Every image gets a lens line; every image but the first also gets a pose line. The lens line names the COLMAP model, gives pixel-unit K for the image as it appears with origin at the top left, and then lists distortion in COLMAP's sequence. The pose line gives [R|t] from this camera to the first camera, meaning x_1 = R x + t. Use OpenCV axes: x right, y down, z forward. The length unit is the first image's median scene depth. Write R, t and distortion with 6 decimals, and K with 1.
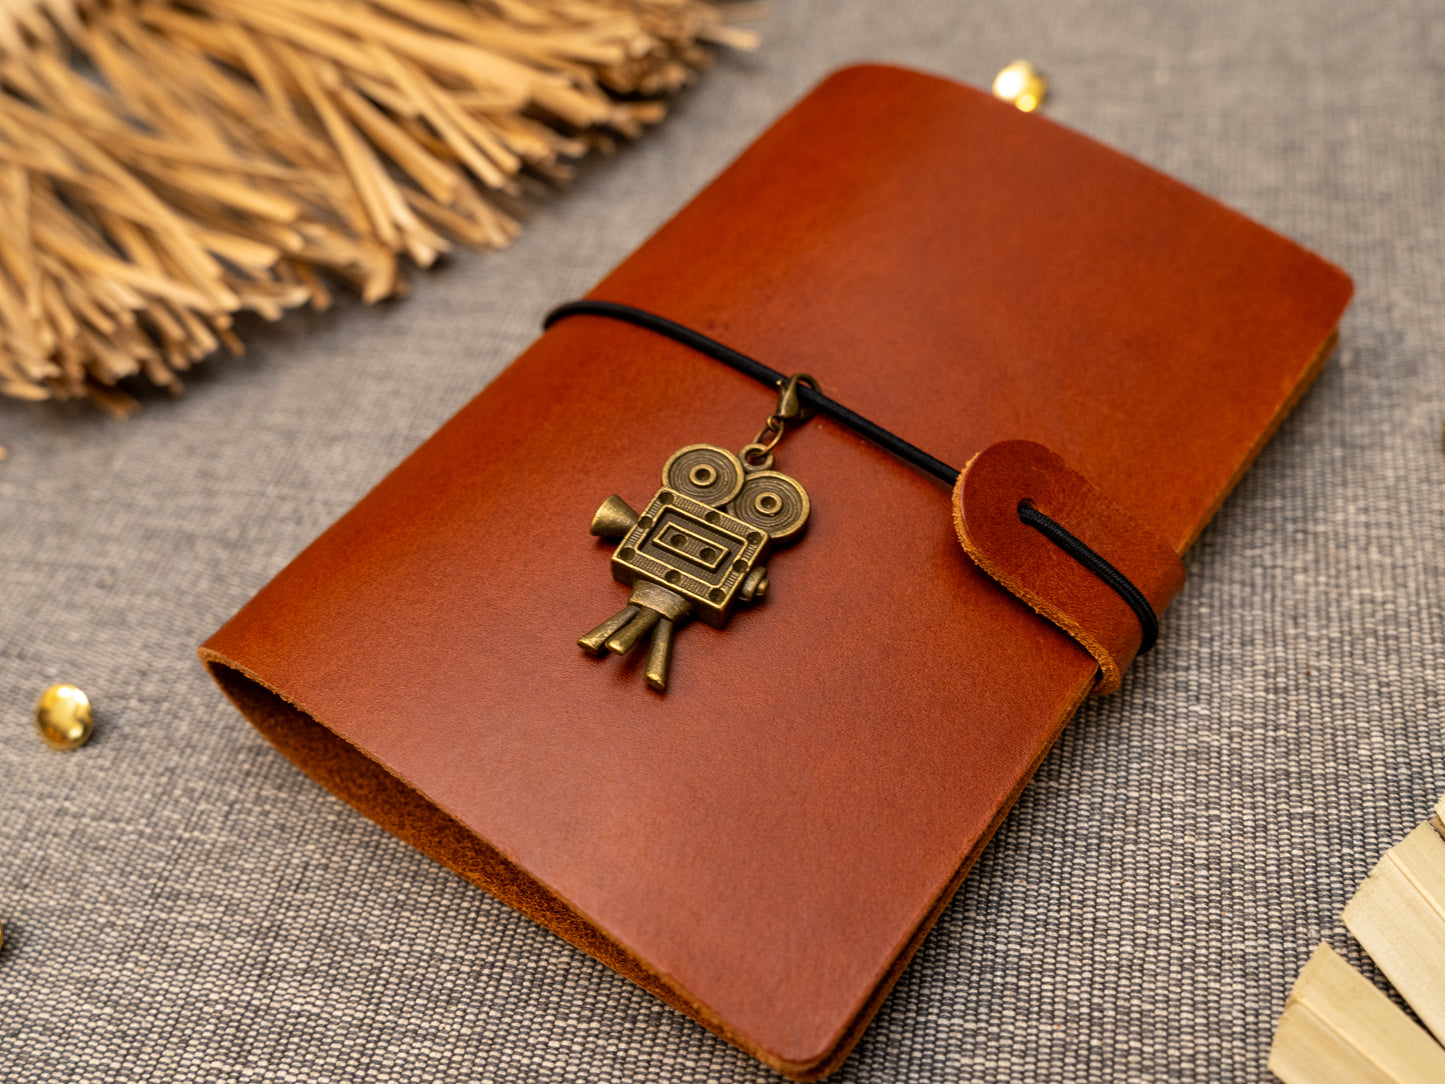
lens RADIAL K [[1582.0, 0, 740.1], [0, 1582.0, 535.4], [0, 0, 1]] dist [0.007148, 0.000000]
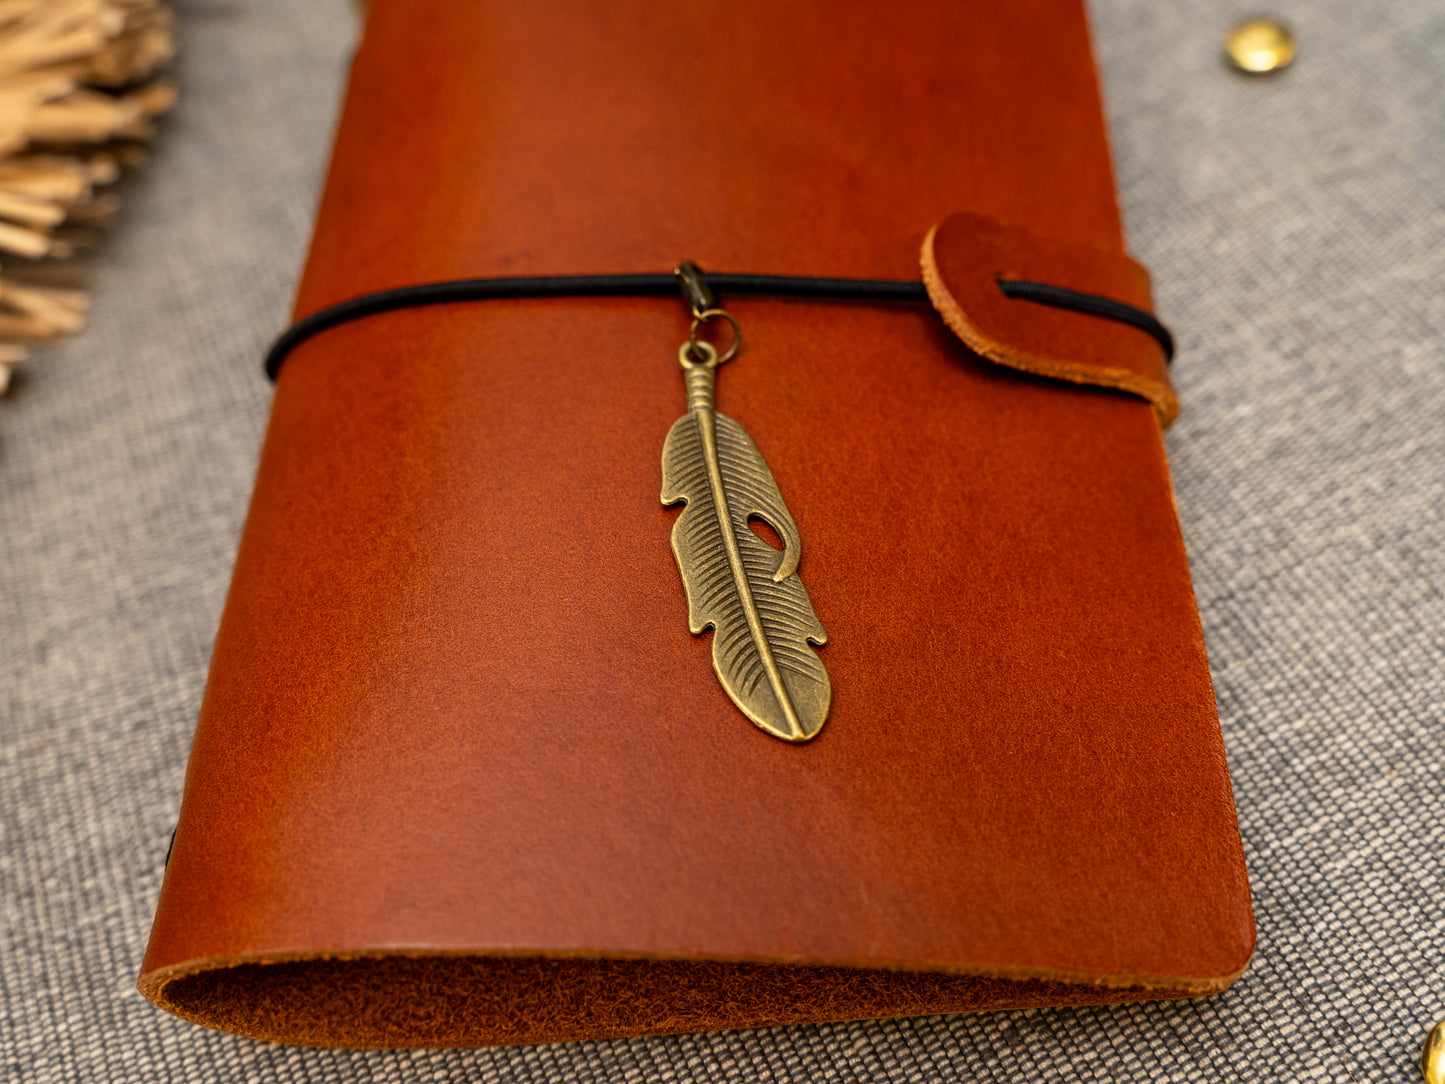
lens RADIAL K [[1582.0, 0, 735.0], [0, 1582.0, 536.2], [0, 0, 1]] dist [0.007148, 0.000000]
pose [[0.808968, -0.461301, 0.364379, -0.315289], [0.448251, 0.885079, 0.125328, -0.071935], [-0.380318, 0.061946, 0.922779, 0.285017]]
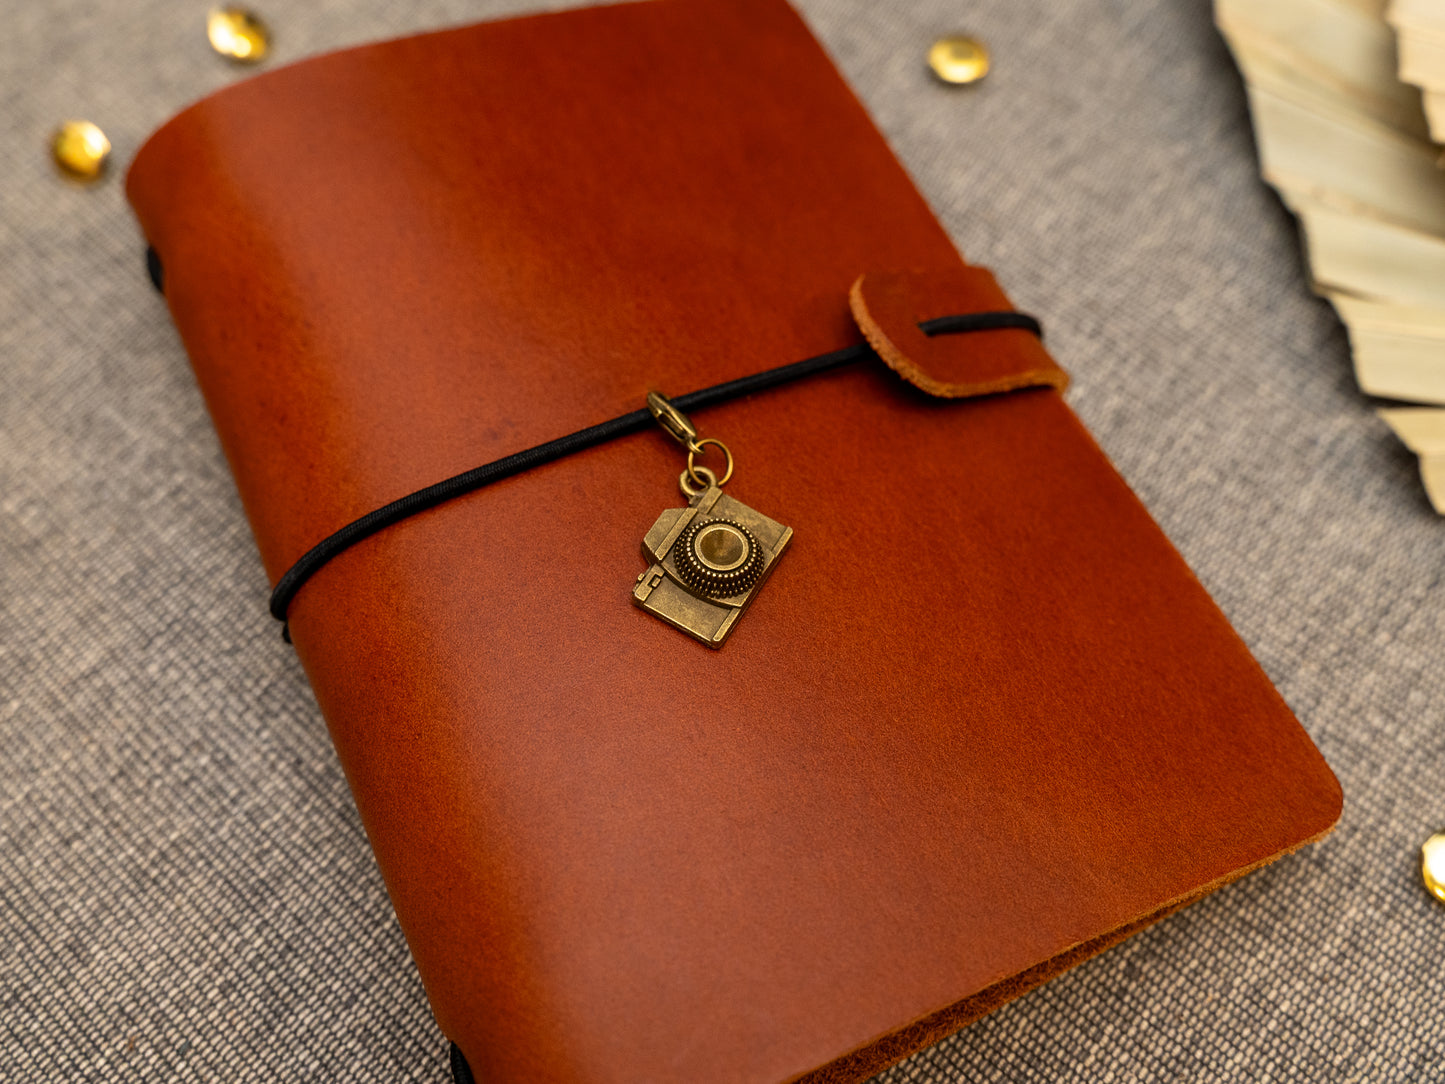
lens RADIAL K [[1582.0, 0, 747.8], [0, 1582.0, 524.6], [0, 0, 1]] dist [0.007148, 0.000000]
pose [[0.495437, -0.674074, 0.547874, -0.477367], [0.594426, 0.723009, 0.352016, -0.342193], [-0.633403, 0.151269, 0.758893, 0.350428]]
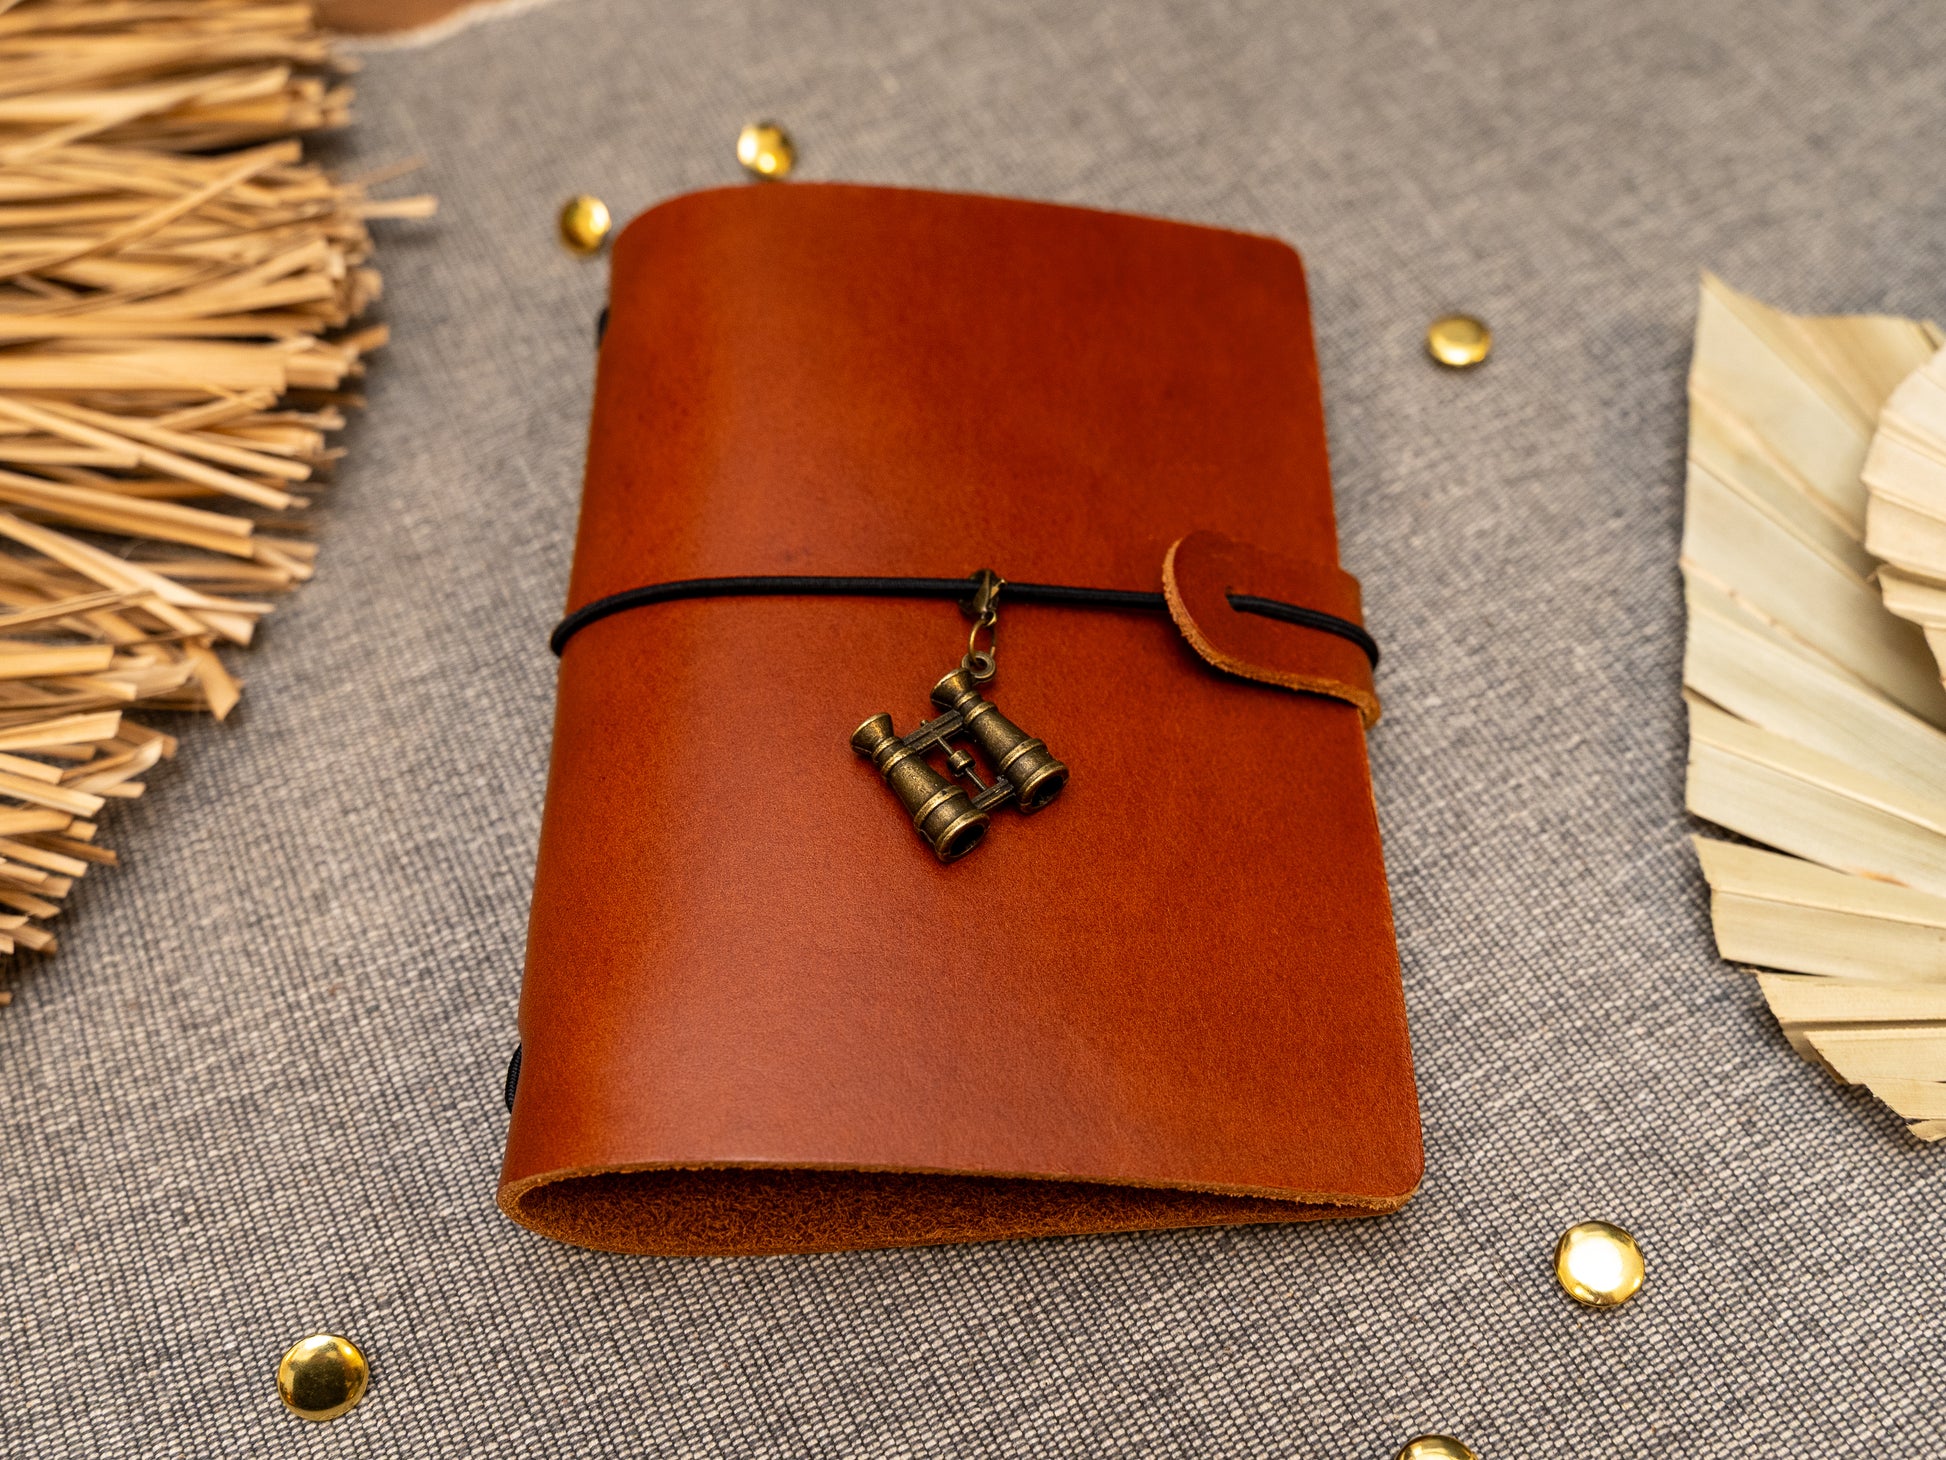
lens RADIAL K [[2130.4, 0, 958.7], [0, 2130.4, 748.9], [0, 0, 1]] dist [0.007148, 0.000000]
pose [[0.785755, -0.451612, 0.422653, -0.543612], [0.416273, 0.891507, 0.178696, -0.235376], [-0.457499, 0.035528, 0.888500, -0.065940]]
